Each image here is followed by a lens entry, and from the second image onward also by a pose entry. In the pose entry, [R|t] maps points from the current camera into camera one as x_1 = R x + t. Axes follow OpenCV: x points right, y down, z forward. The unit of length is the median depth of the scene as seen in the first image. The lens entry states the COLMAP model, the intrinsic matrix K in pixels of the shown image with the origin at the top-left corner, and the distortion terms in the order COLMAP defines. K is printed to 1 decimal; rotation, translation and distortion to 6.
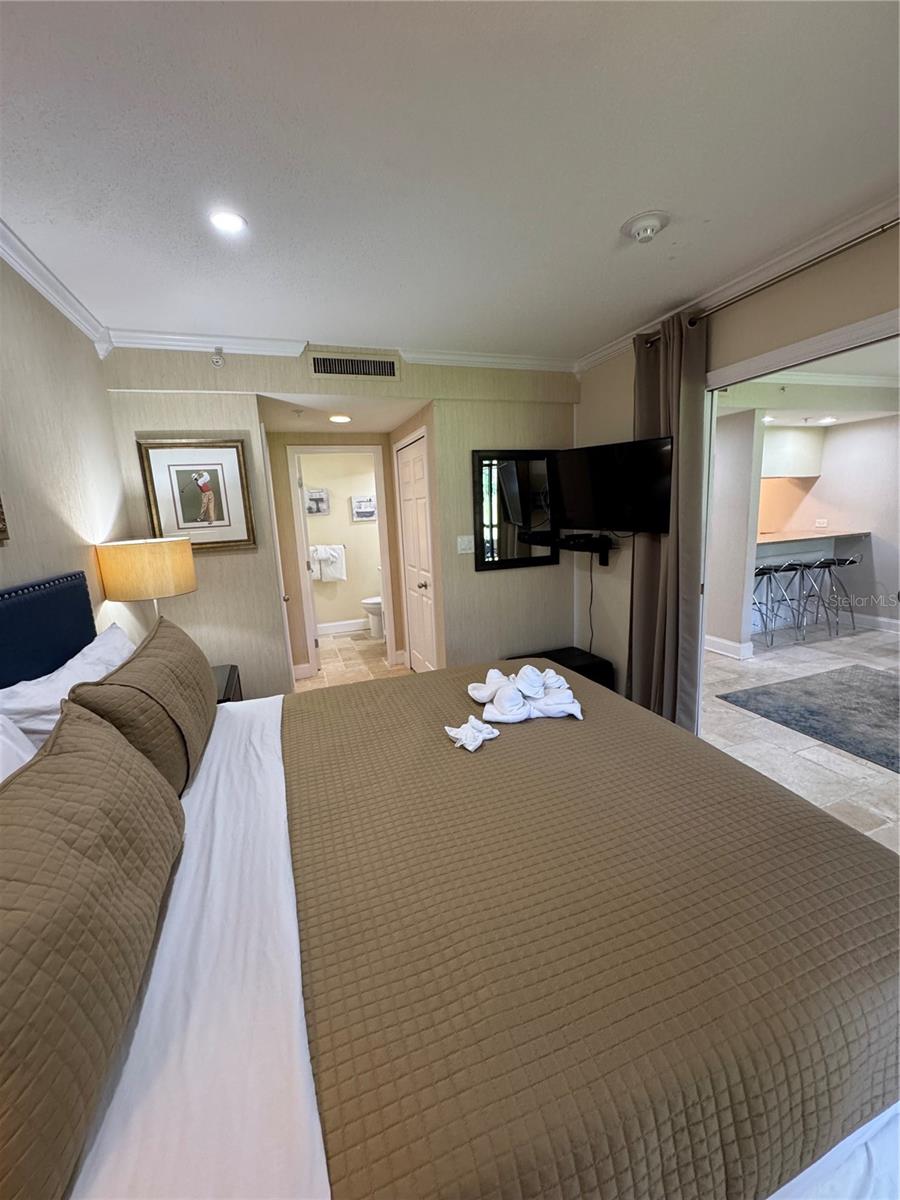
lens RADIAL K [[470.3, 0, 450.0], [0, 470.3, 600.0], [0, 0, 1]] dist [-0.001208, -0.000023]
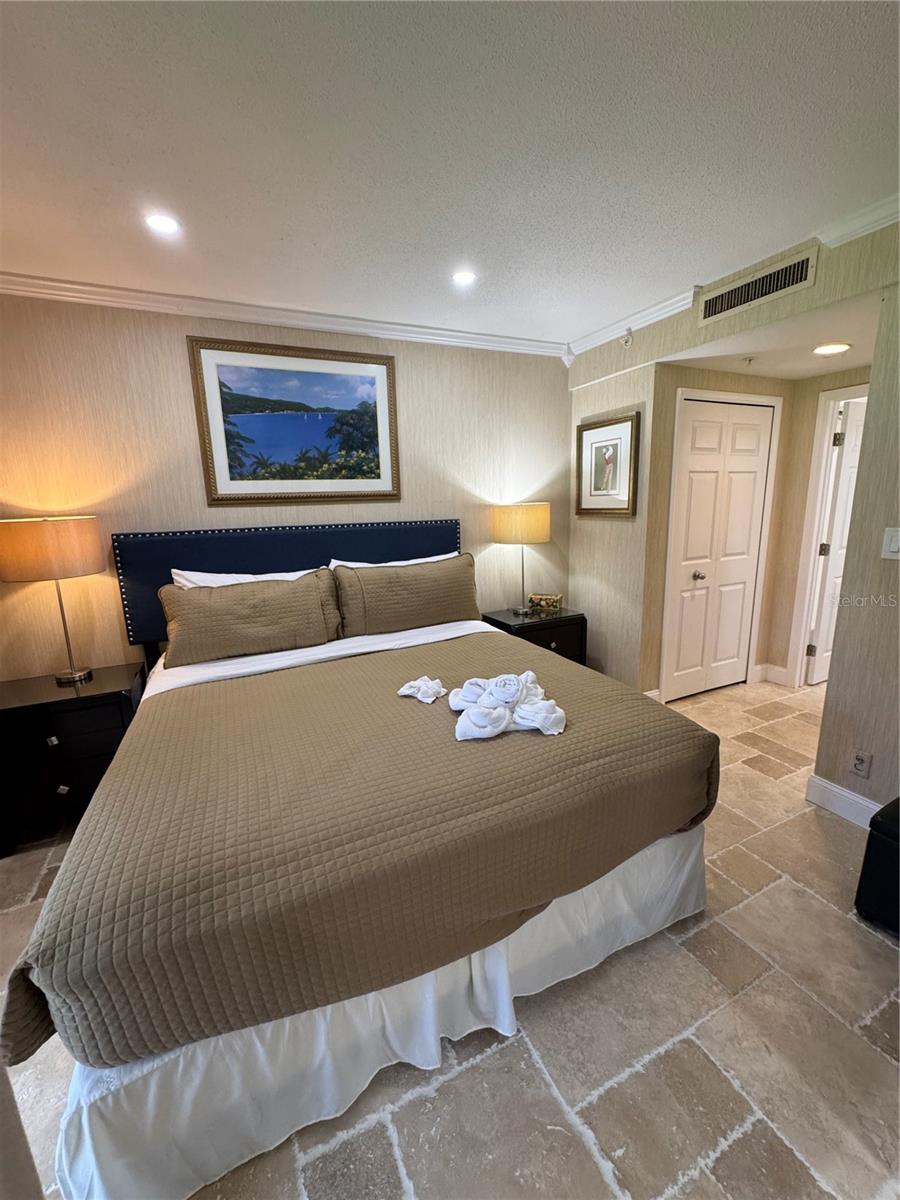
lens RADIAL K [[483.0, 0, 450.8], [0, 483.0, 596.8], [0, 0, 1]] dist [0.001408, 0.000309]
pose [[0.105685, 0.241455, -0.964640, 0.366810], [-0.168716, 0.960362, 0.221900, -0.064989], [0.979982, 0.139298, 0.142233, 0.281018]]
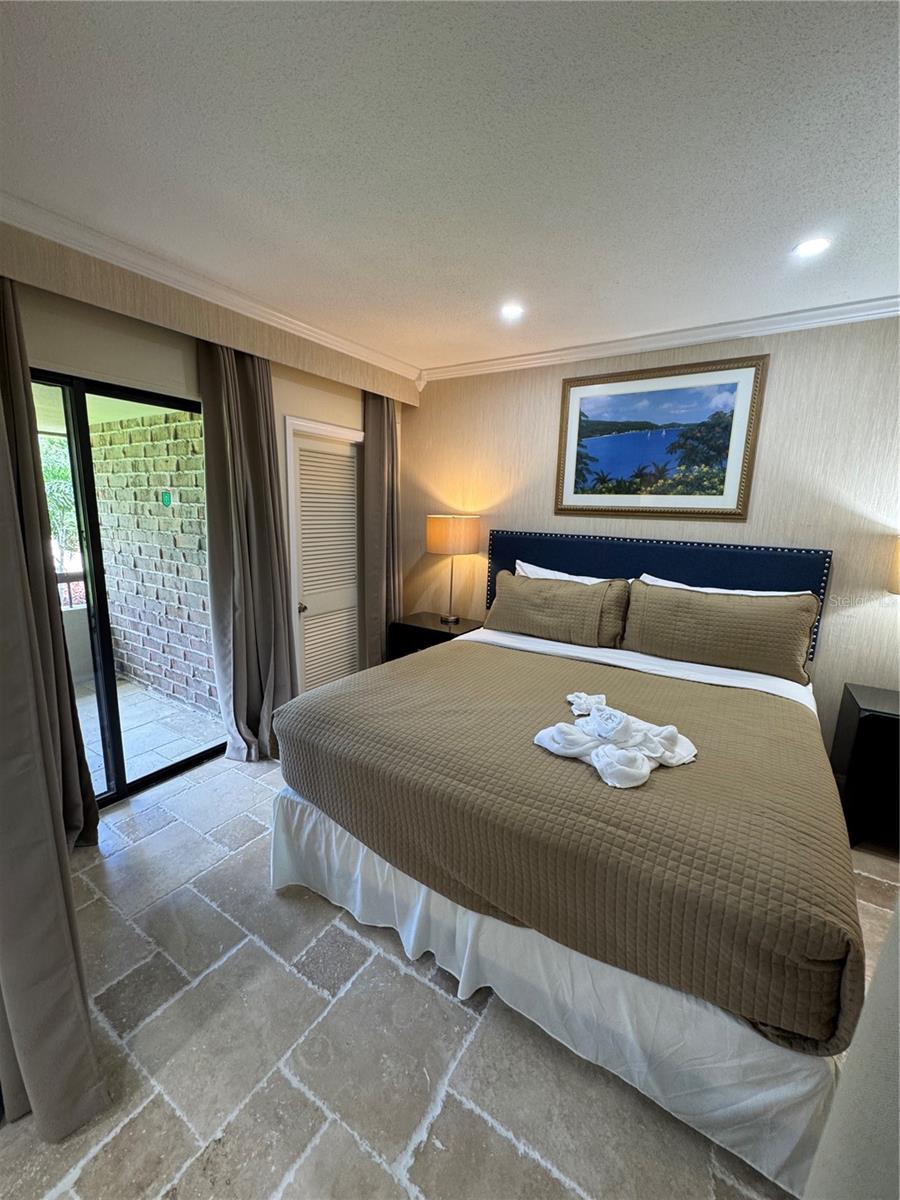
lens RADIAL K [[483.0, 0, 450.8], [0, 483.0, 596.8], [0, 0, 1]] dist [0.001408, 0.000309]
pose [[-0.787681, 0.134384, -0.601248, 0.321818], [-0.111815, 0.928529, 0.354021, -0.109779], [0.605851, 0.346084, -0.716359, 0.502265]]
